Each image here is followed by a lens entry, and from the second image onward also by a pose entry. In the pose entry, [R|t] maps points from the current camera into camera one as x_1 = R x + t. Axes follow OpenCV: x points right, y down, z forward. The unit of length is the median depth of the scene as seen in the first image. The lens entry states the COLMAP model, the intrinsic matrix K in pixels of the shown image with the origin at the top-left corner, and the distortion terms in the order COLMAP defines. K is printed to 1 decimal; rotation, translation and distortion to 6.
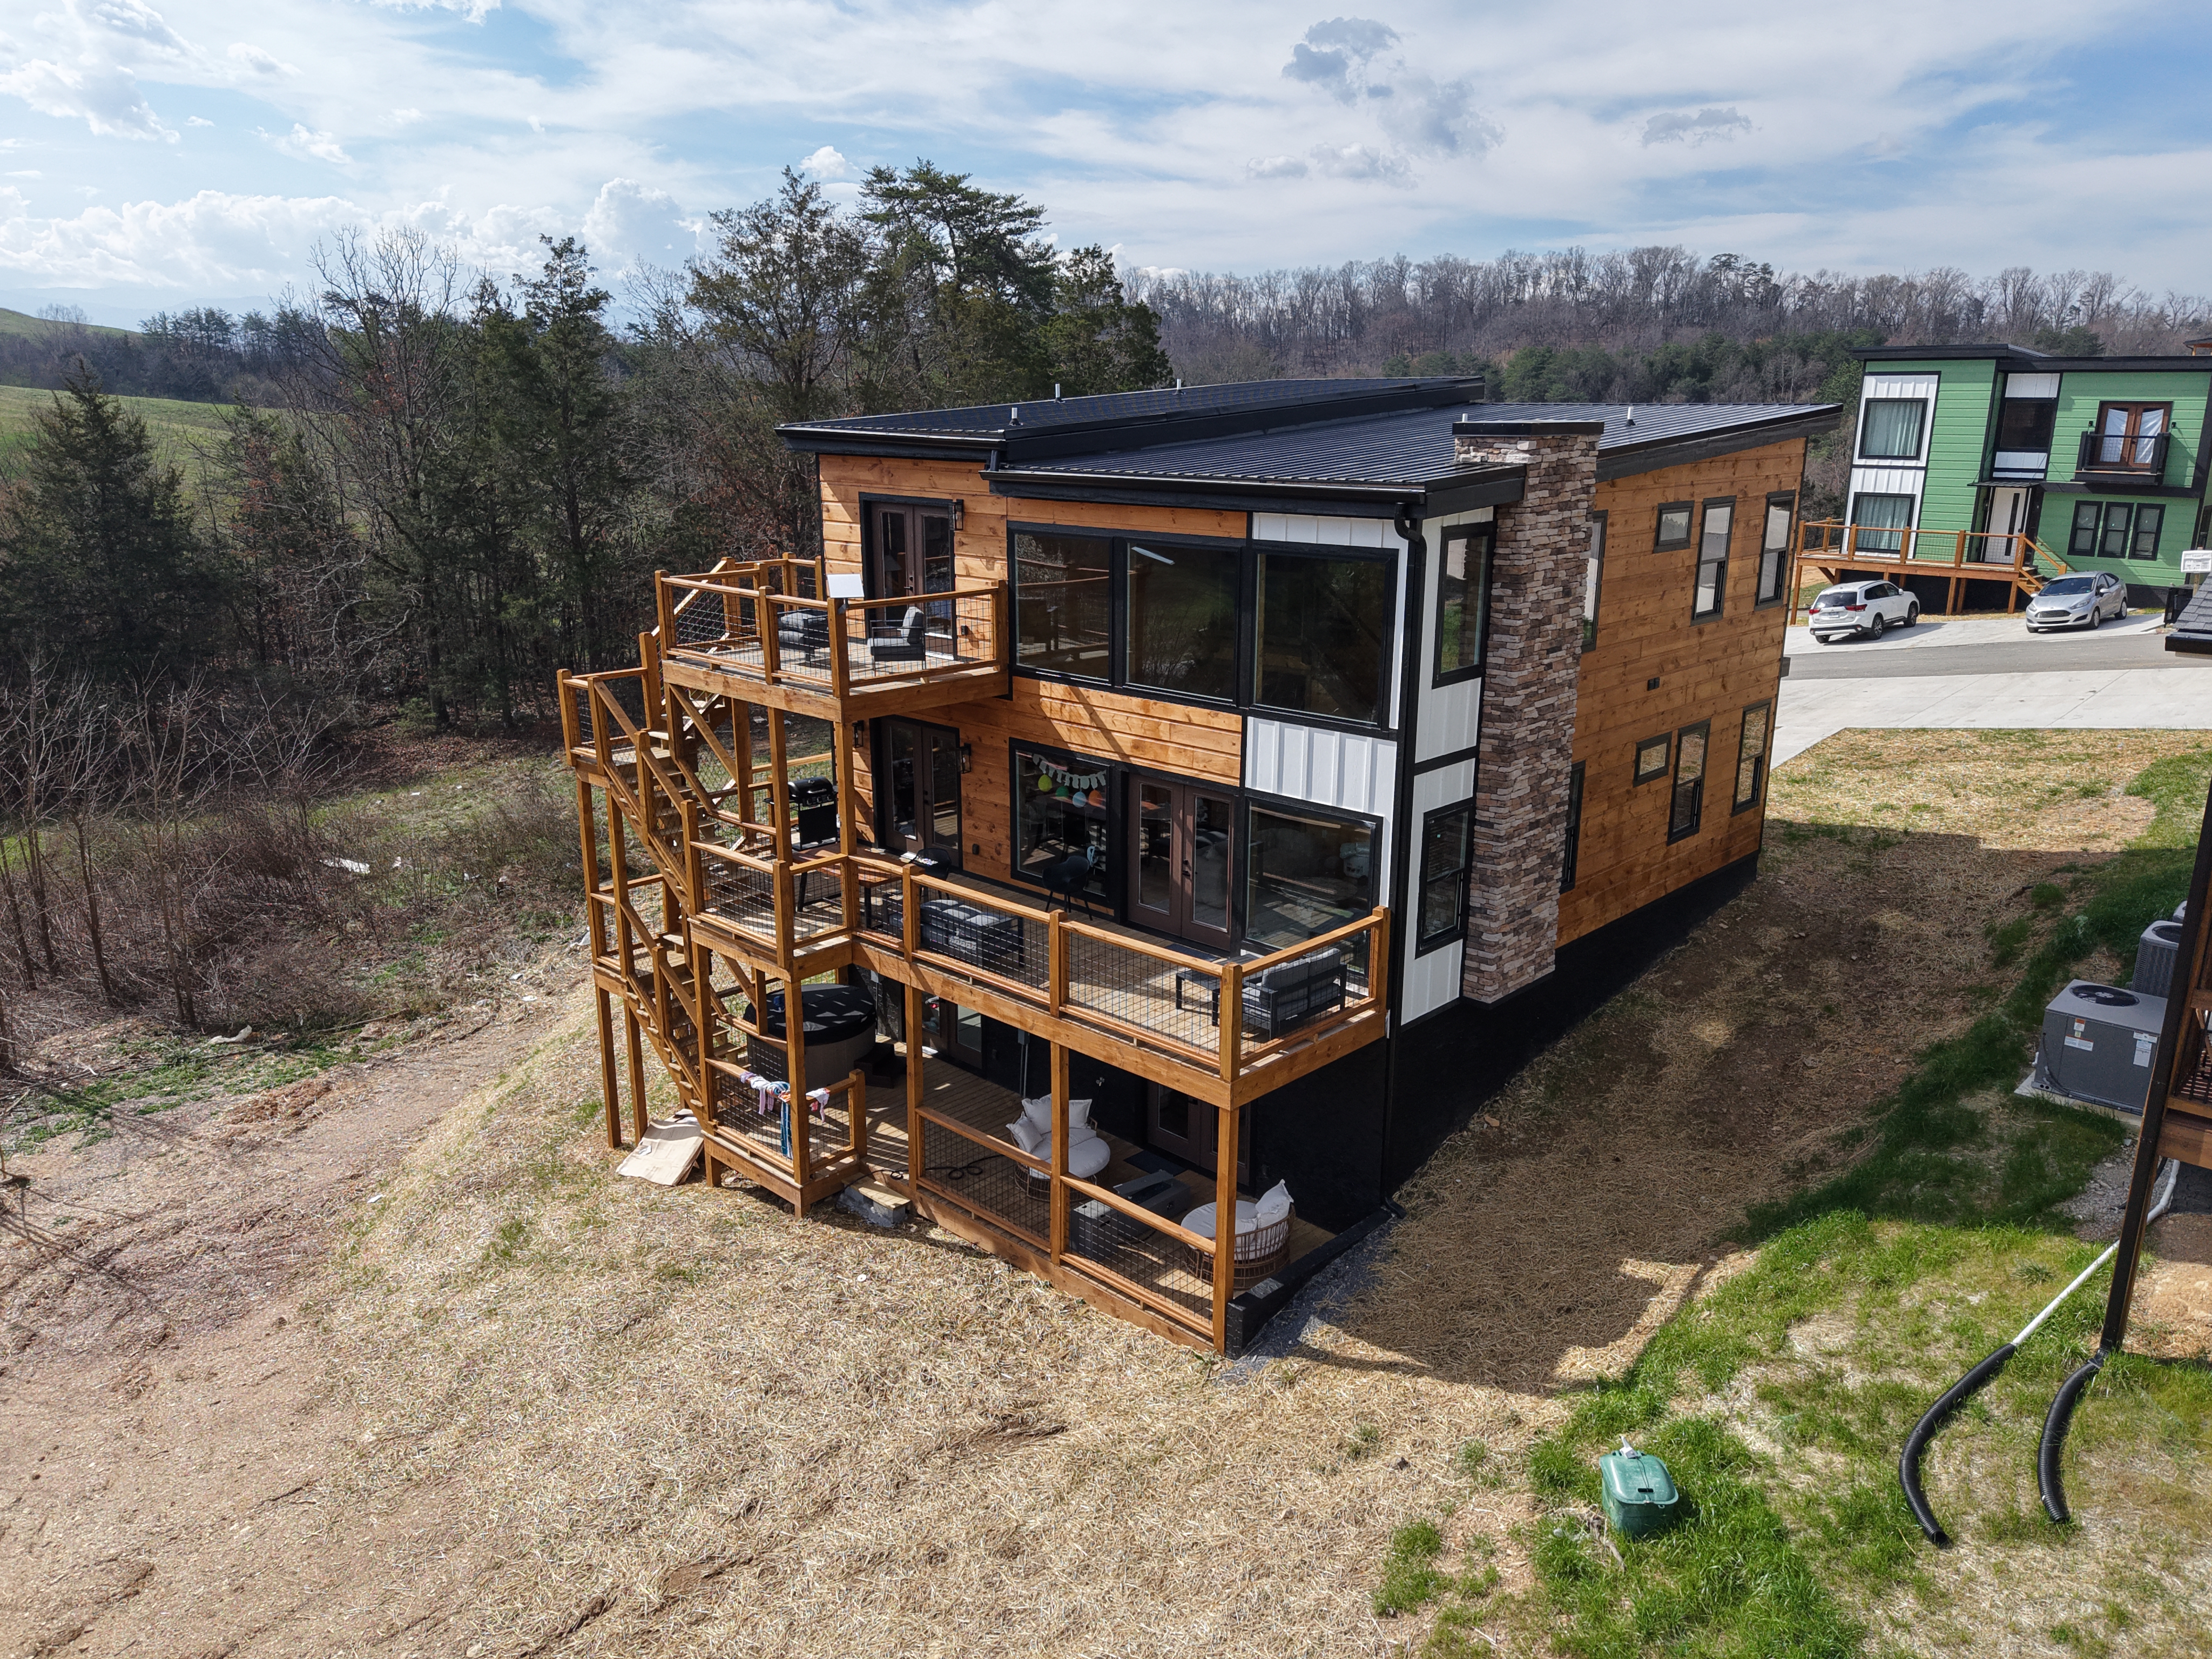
lens RADIAL K [[1569.5, 0, 1101.9], [0, 1569.5, 827.7], [0, 0, 1]] dist [0.003767, -0.005740]
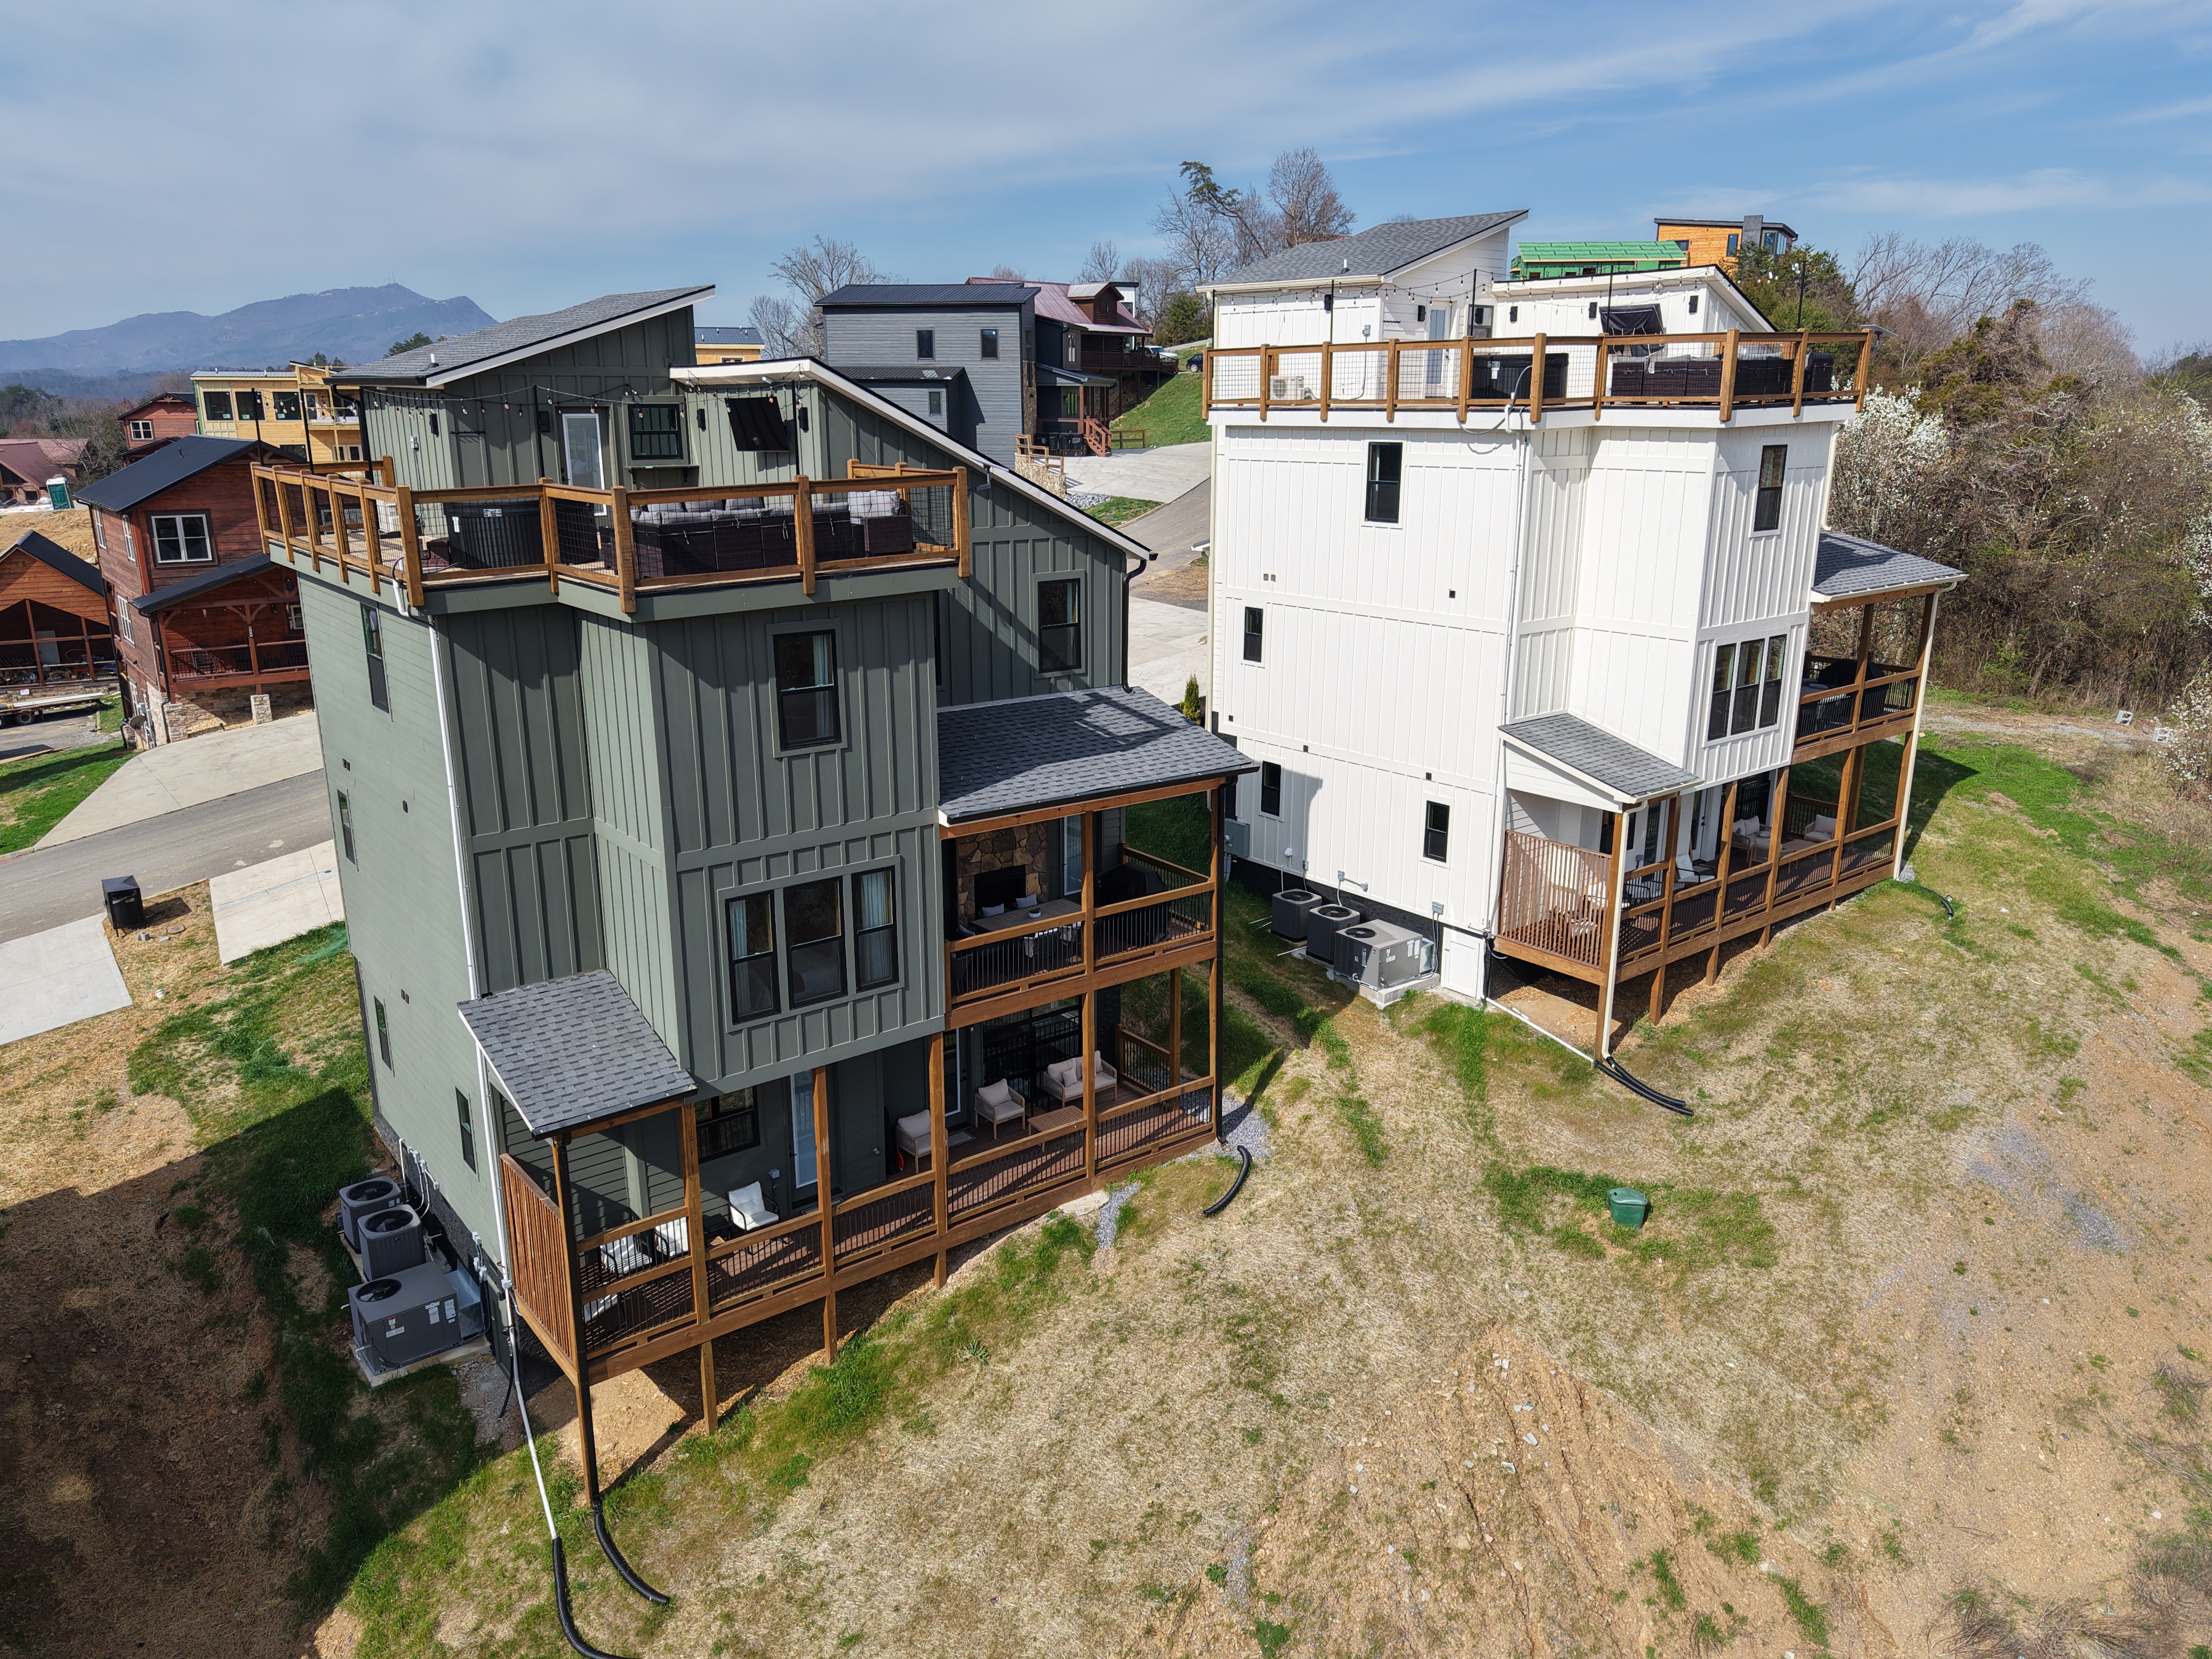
lens RADIAL K [[1552.4, 0, 1115.9], [0, 1552.4, 824.9], [0, 0, 1]] dist [0.042184, -0.051111]
pose [[0.139611, -0.260494, 0.955328, -0.178483], [0.260232, 0.940516, 0.218425, -0.146106], [-0.955399, 0.218112, 0.199096, -0.008665]]
